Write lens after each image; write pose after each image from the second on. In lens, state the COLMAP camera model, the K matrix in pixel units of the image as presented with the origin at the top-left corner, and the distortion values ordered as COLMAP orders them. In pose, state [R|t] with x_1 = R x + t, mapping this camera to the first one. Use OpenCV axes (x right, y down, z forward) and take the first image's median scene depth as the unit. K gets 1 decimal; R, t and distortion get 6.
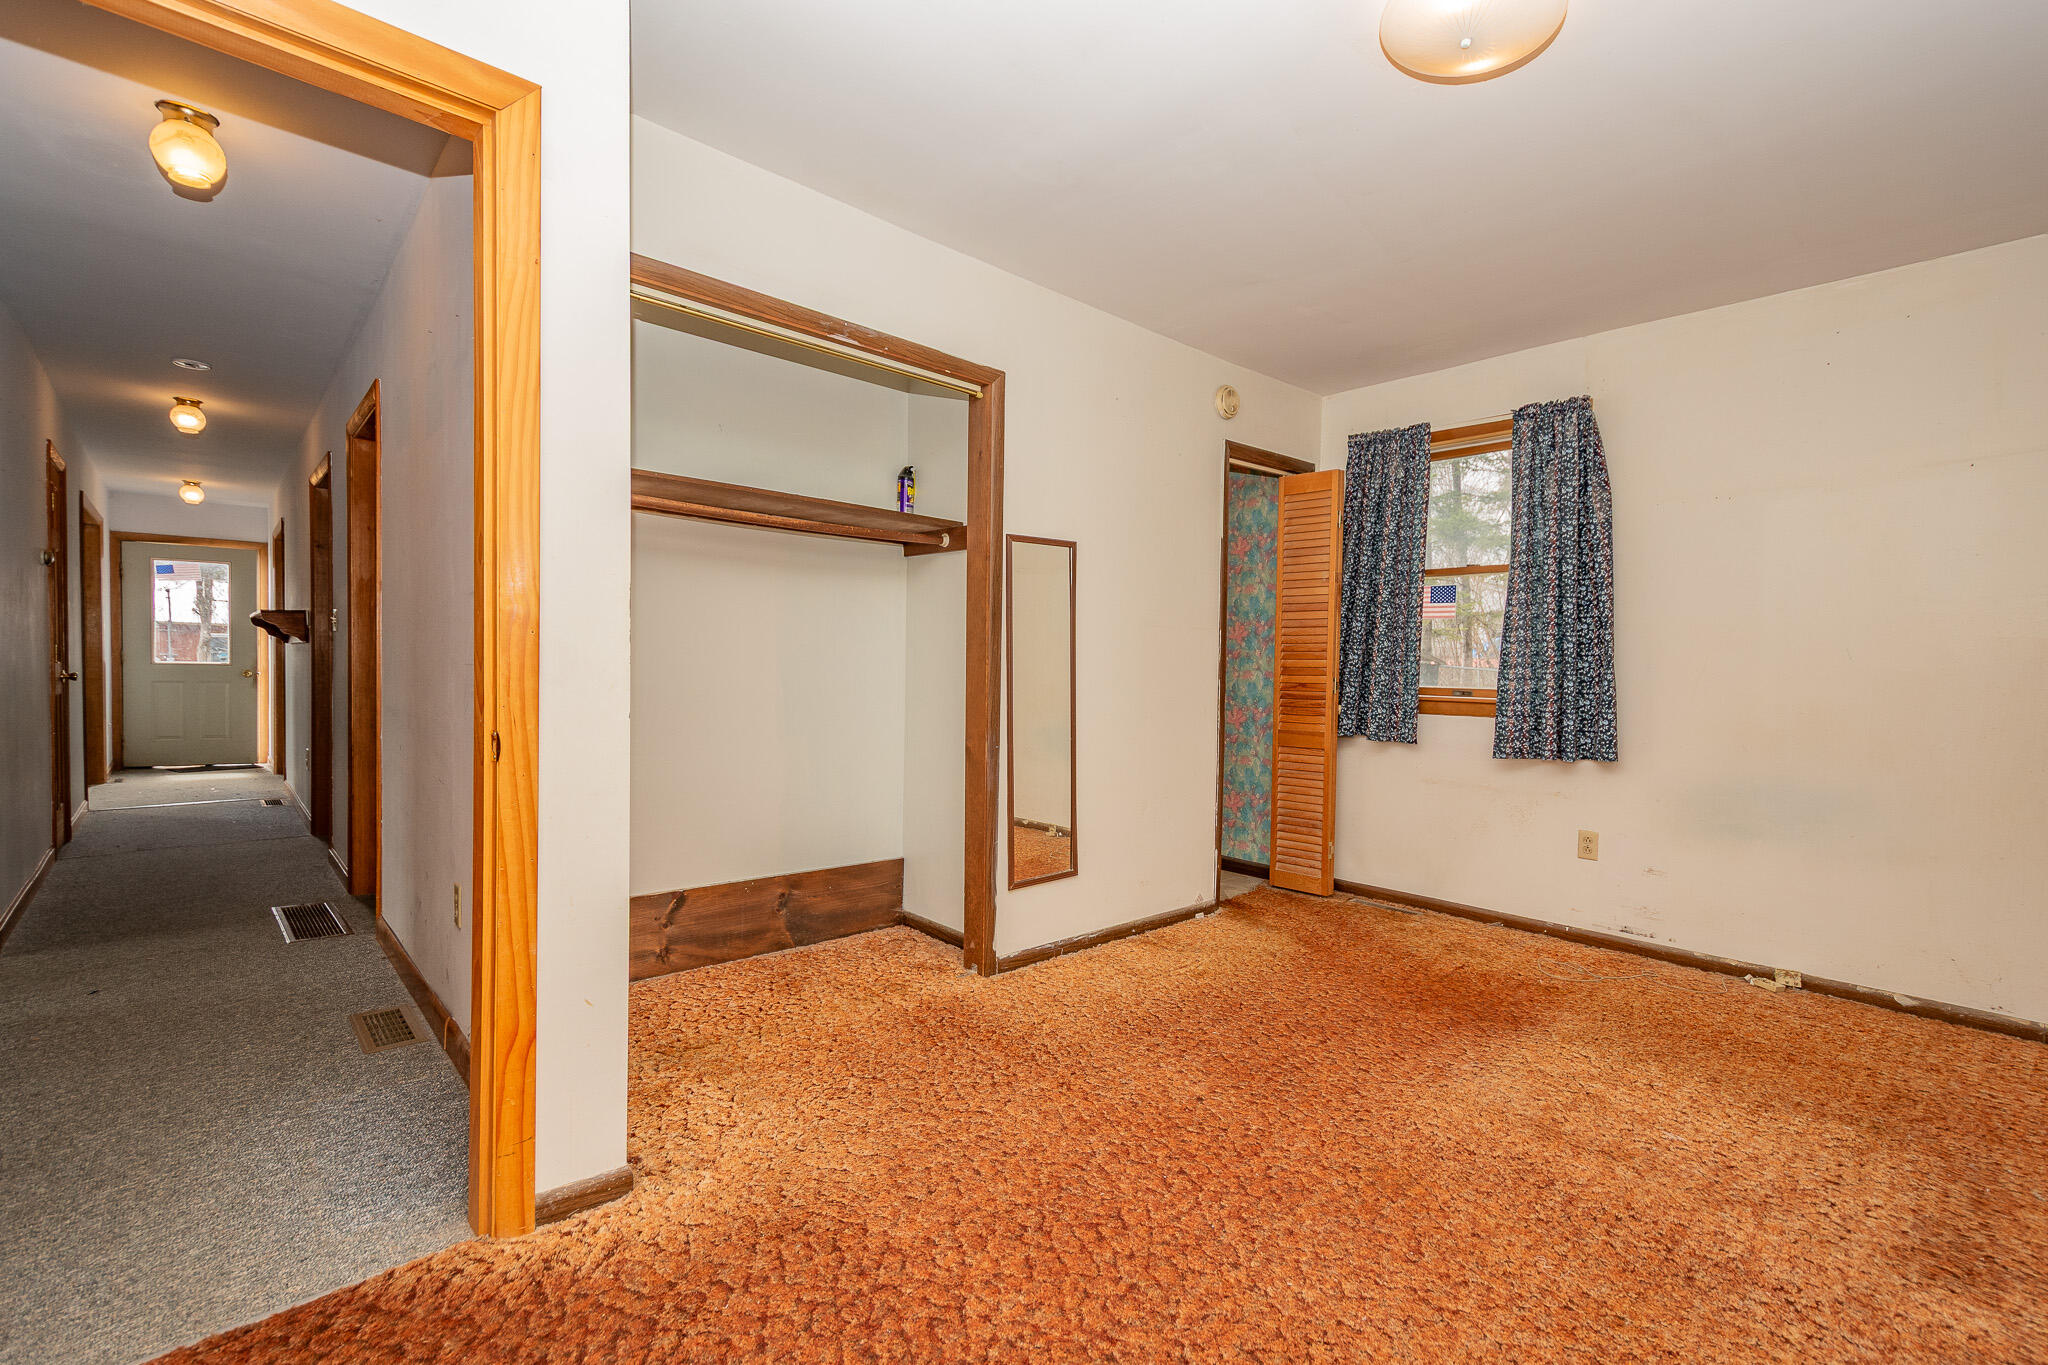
lens RADIAL K [[911.3, 0, 1028.7], [0, 911.3, 693.9], [0, 0, 1]] dist [0.030997, -0.011725]
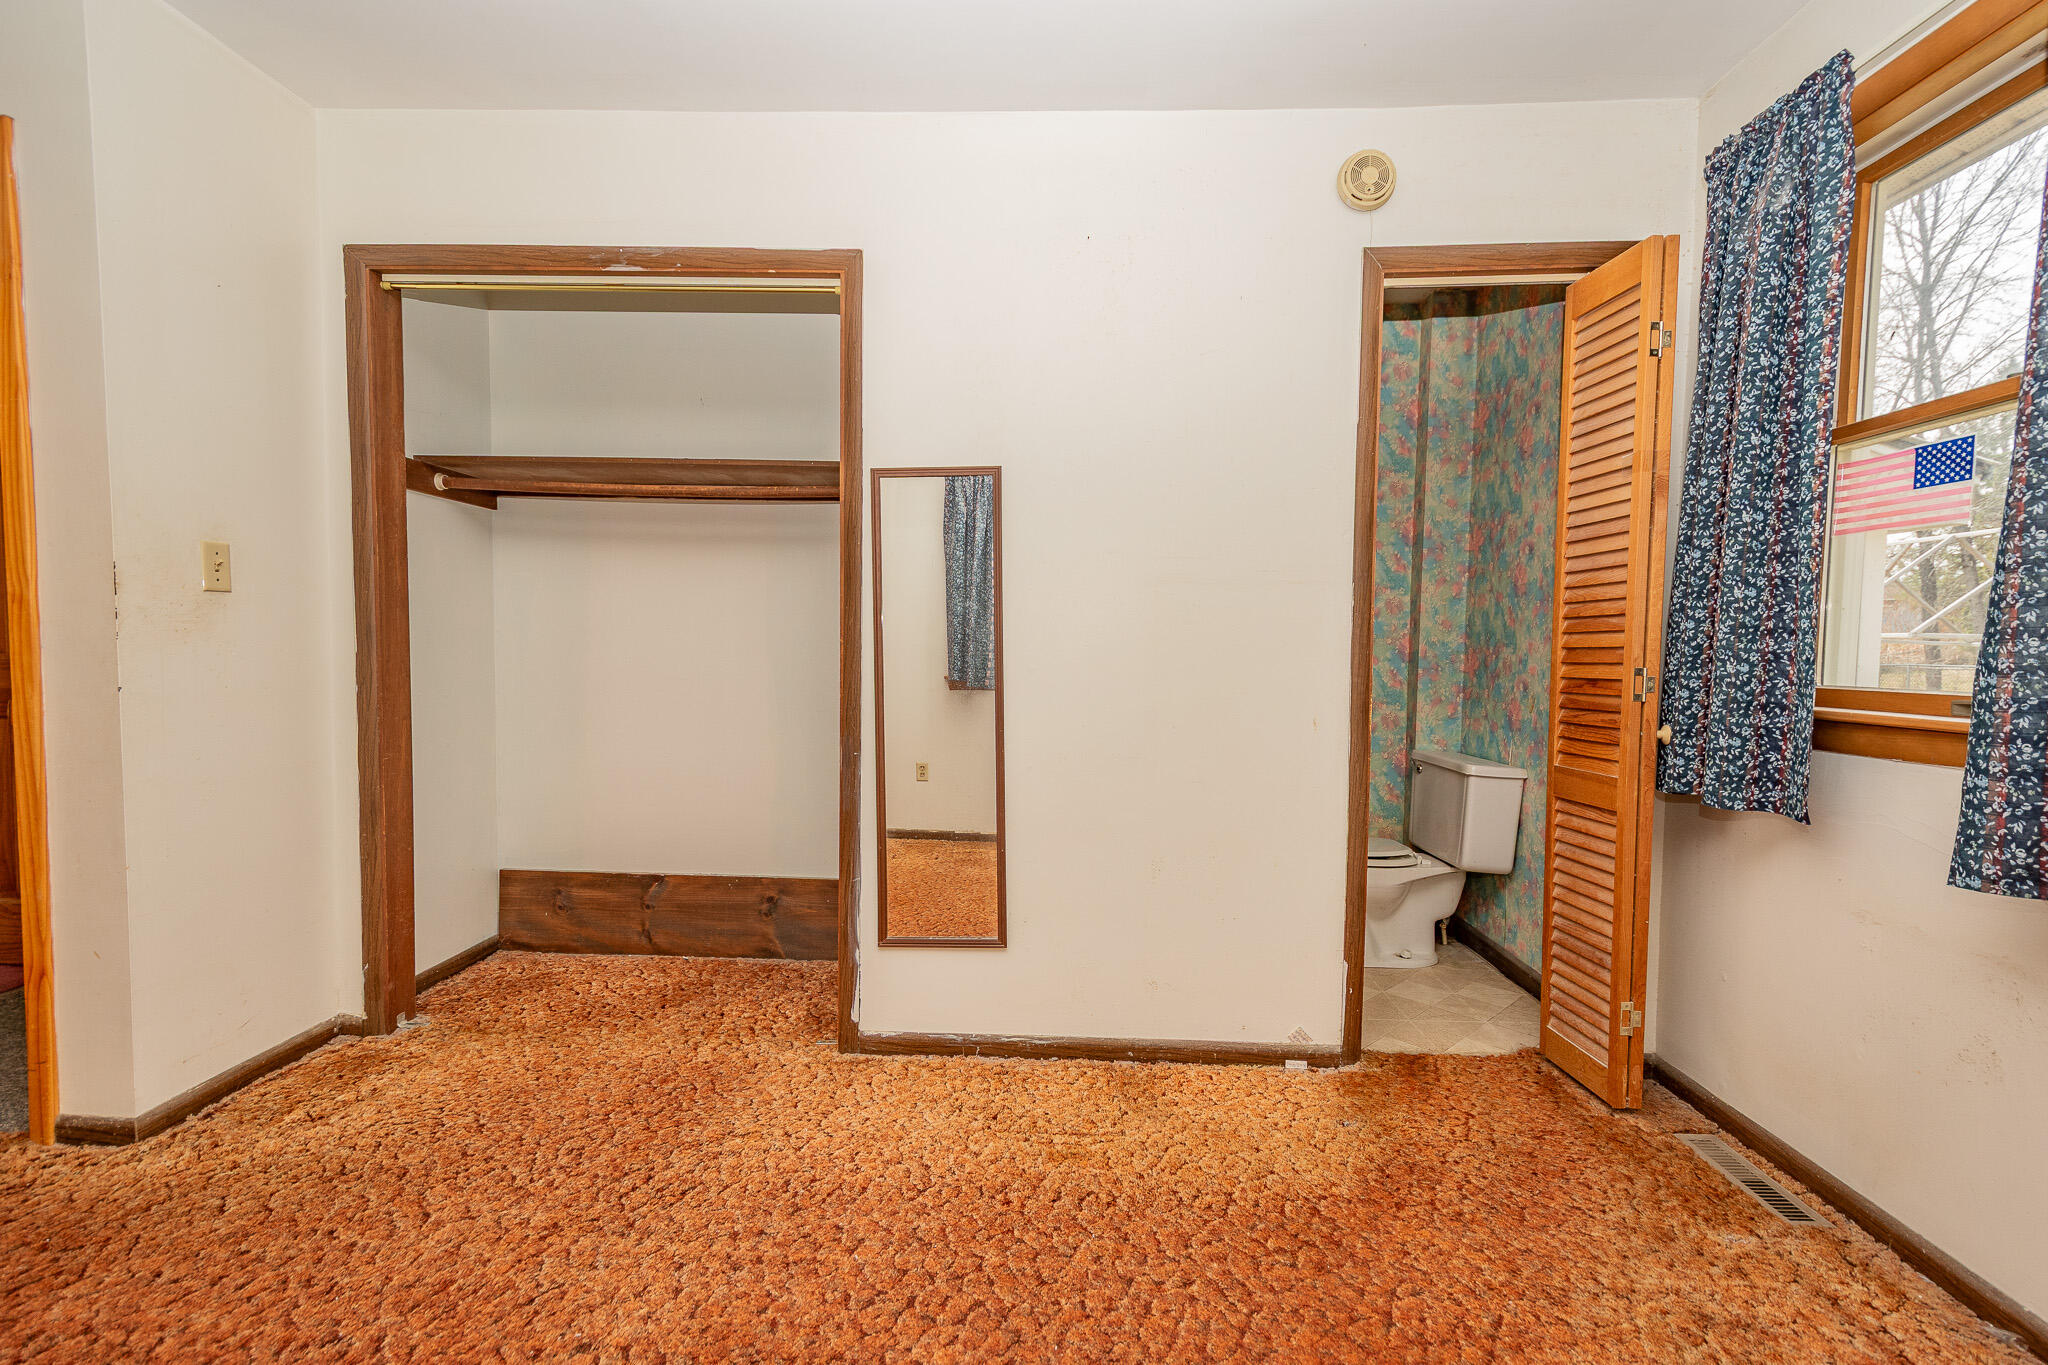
lens RADIAL K [[911.3, 0, 1028.7], [0, 911.3, 693.9], [0, 0, 1]] dist [0.030997, -0.011725]
pose [[0.713823, 0.024070, -0.699912, 0.508847], [-0.023006, 0.999676, 0.010915, -0.002499], [0.699948, 0.008311, 0.714145, 0.477794]]
